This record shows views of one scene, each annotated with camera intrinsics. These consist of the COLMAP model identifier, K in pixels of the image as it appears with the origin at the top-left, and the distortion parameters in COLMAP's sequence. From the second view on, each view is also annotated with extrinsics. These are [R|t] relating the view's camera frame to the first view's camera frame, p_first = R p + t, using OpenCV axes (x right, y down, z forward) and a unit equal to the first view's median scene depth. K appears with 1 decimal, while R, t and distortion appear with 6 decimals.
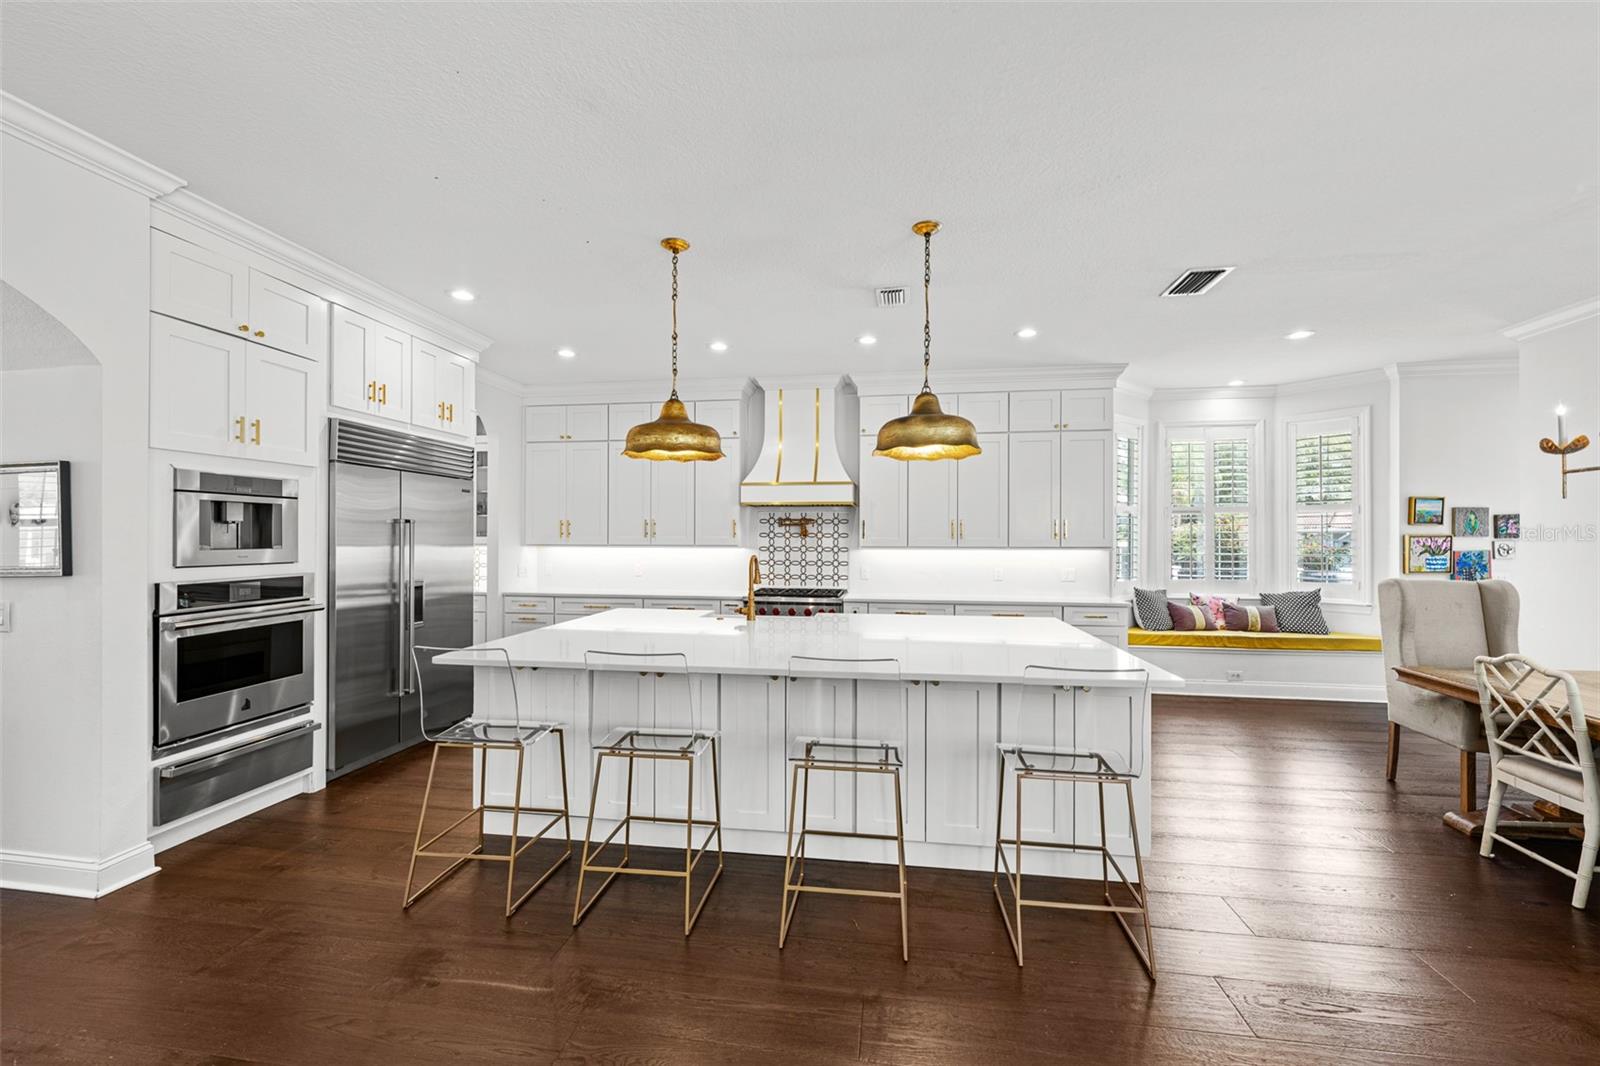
lens RADIAL K [[641.2, 0, 799.7], [0, 641.2, 536.8], [0, 0, 1]] dist [0.000977, 0.000082]
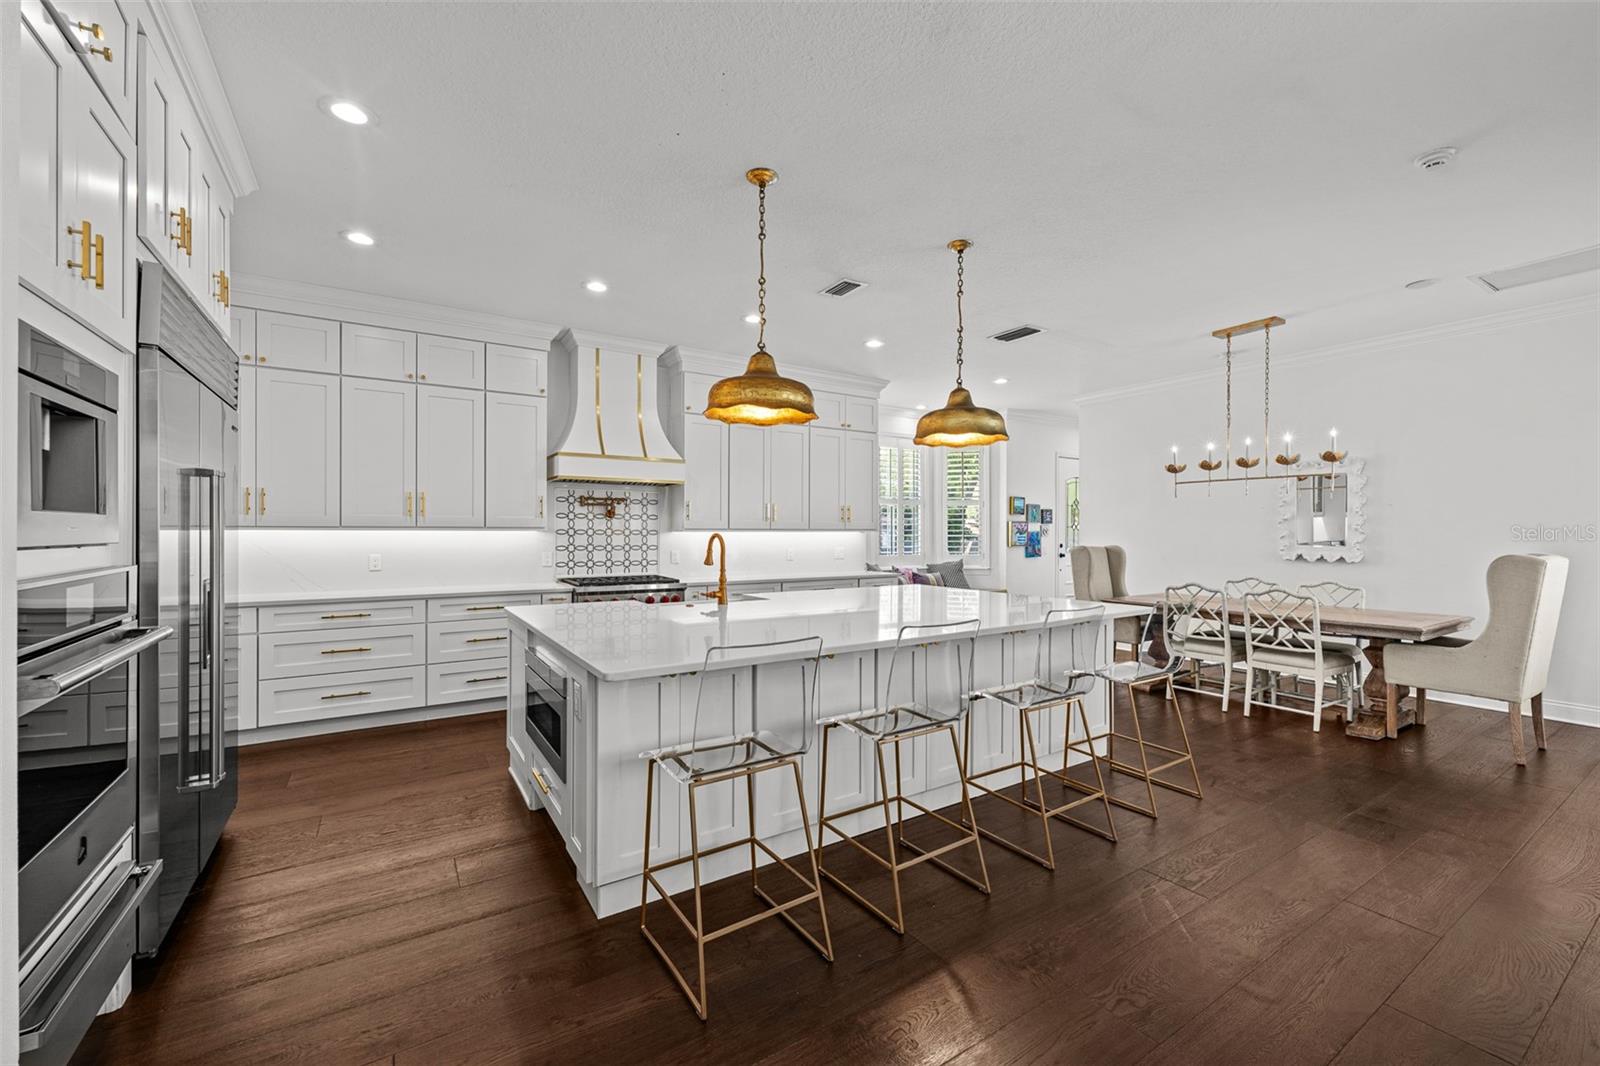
lens RADIAL K [[644.0, 0, 800.0], [0, 644.0, 533.0], [0, 0, 1]] dist [-0.001366, -0.000244]
pose [[0.751576, -0.002618, 0.659641, -0.576922], [-0.001672, 0.999981, 0.005874, 0.022048], [-0.659644, -0.005517, 0.751558, 0.232366]]
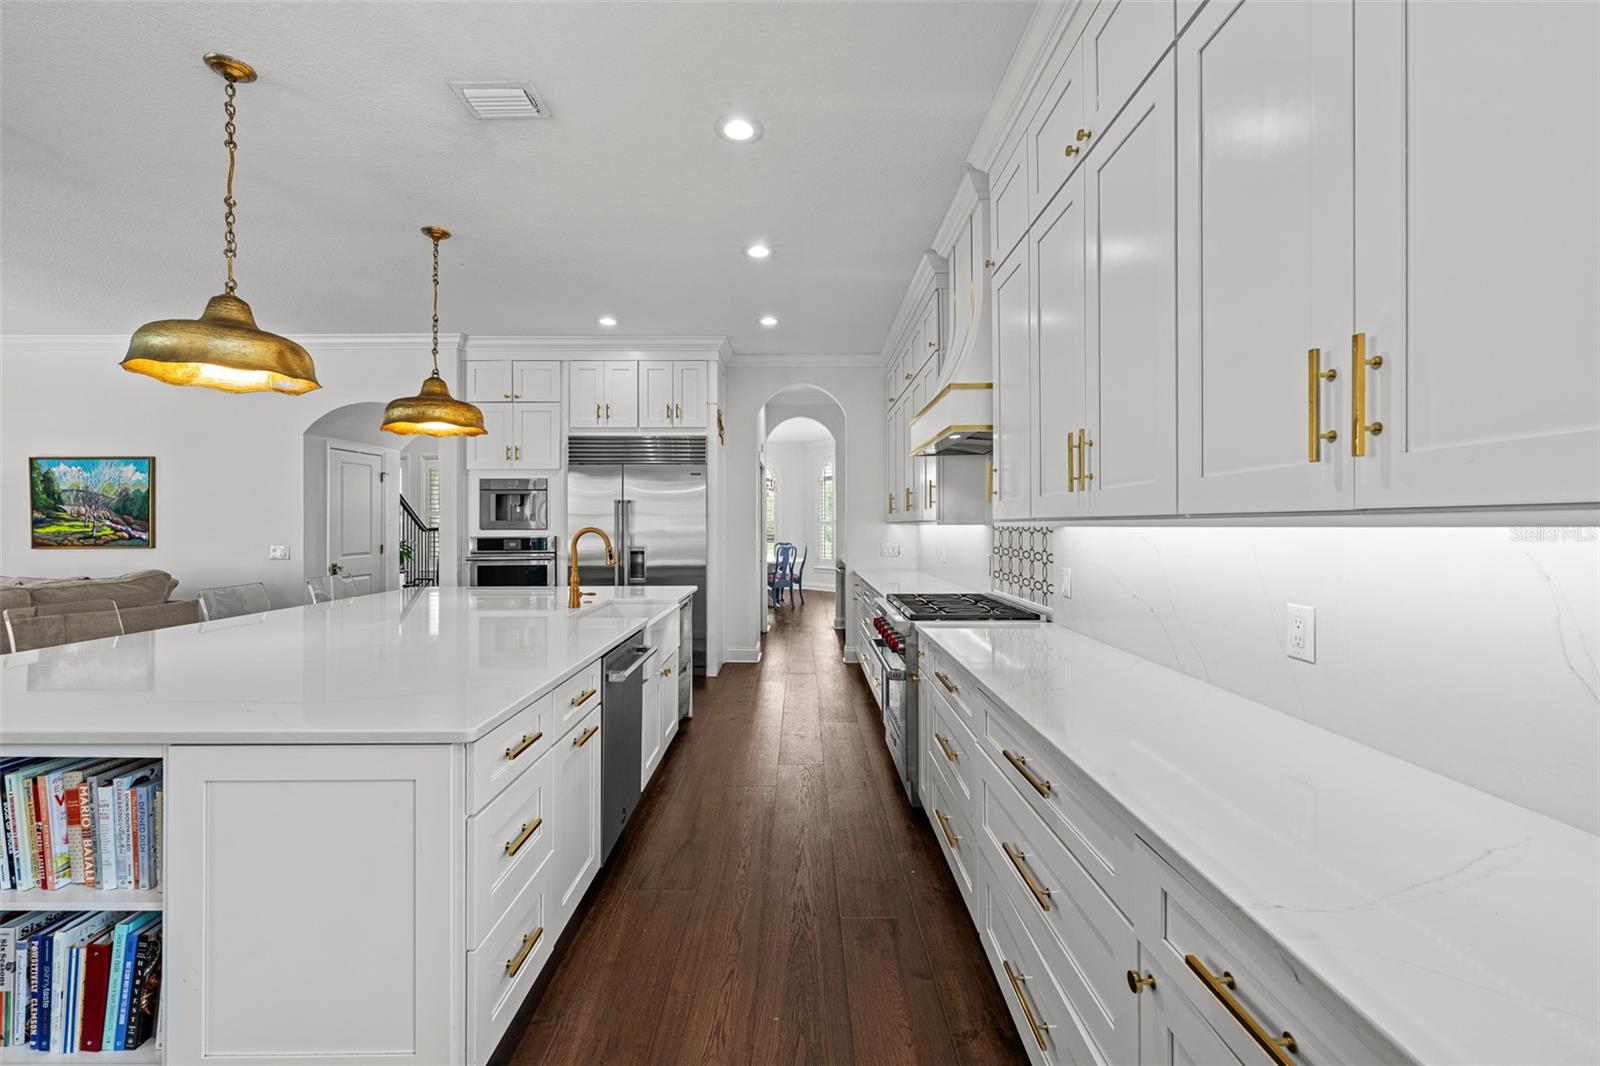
lens RADIAL K [[641.6, 0, 797.1], [0, 641.6, 522.4], [0, 0, 1]] dist [-0.000103, 0.000317]
pose [[0.146152, -0.007172, -0.989236, 0.738009], [0.002260, 0.999974, -0.006916, 0.028064], [0.989260, -0.001225, 0.146164, 1.122030]]
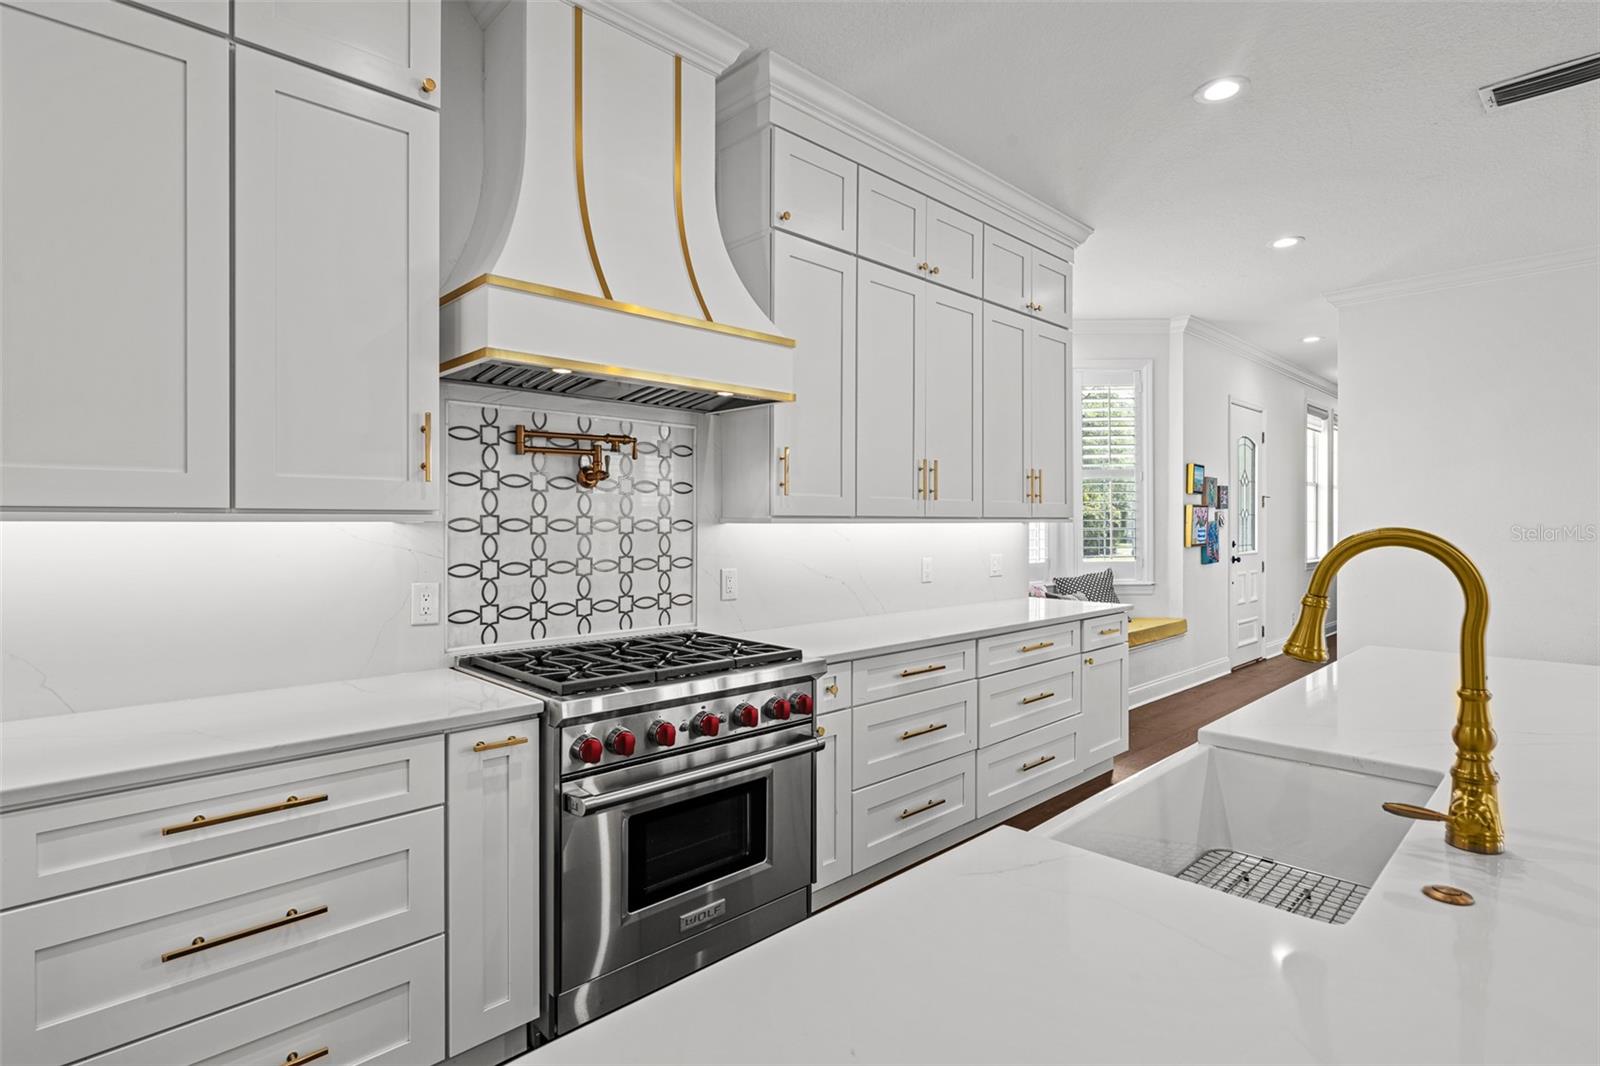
lens RADIAL K [[796.5, 0, 795.7], [0, 796.5, 523.3], [0, 0, 1]] dist [-0.000249, 0.000630]
pose [[0.607406, -0.002985, 0.794386, -0.390812], [0.000016, 0.999993, 0.003746, 0.025218], [-0.794391, -0.002262, 0.607402, 0.986548]]
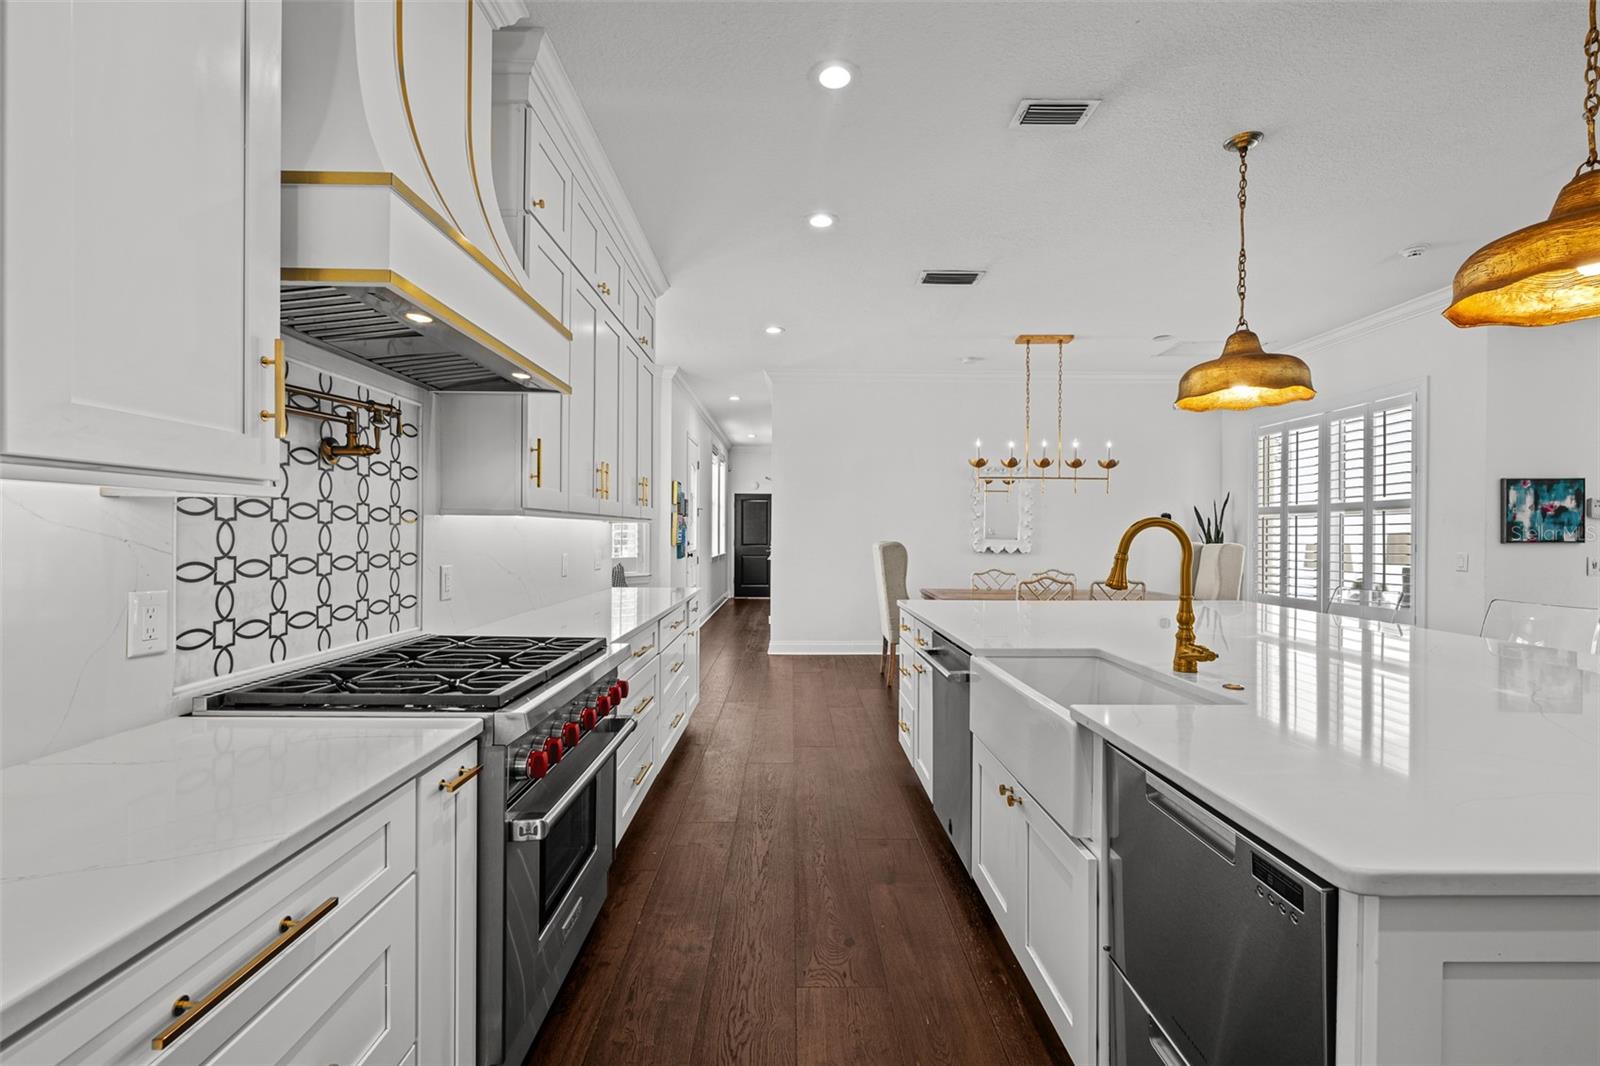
lens RADIAL K [[691.1, 0, 800.0], [0, 691.1, 533.0], [0, 0, 1]] dist [-0.001173, -0.000231]
pose [[-0.163230, -0.003862, 0.986580, -0.463398], [-0.008368, 0.999962, 0.002530, 0.038746], [-0.986553, -0.007843, -0.163256, 1.281668]]
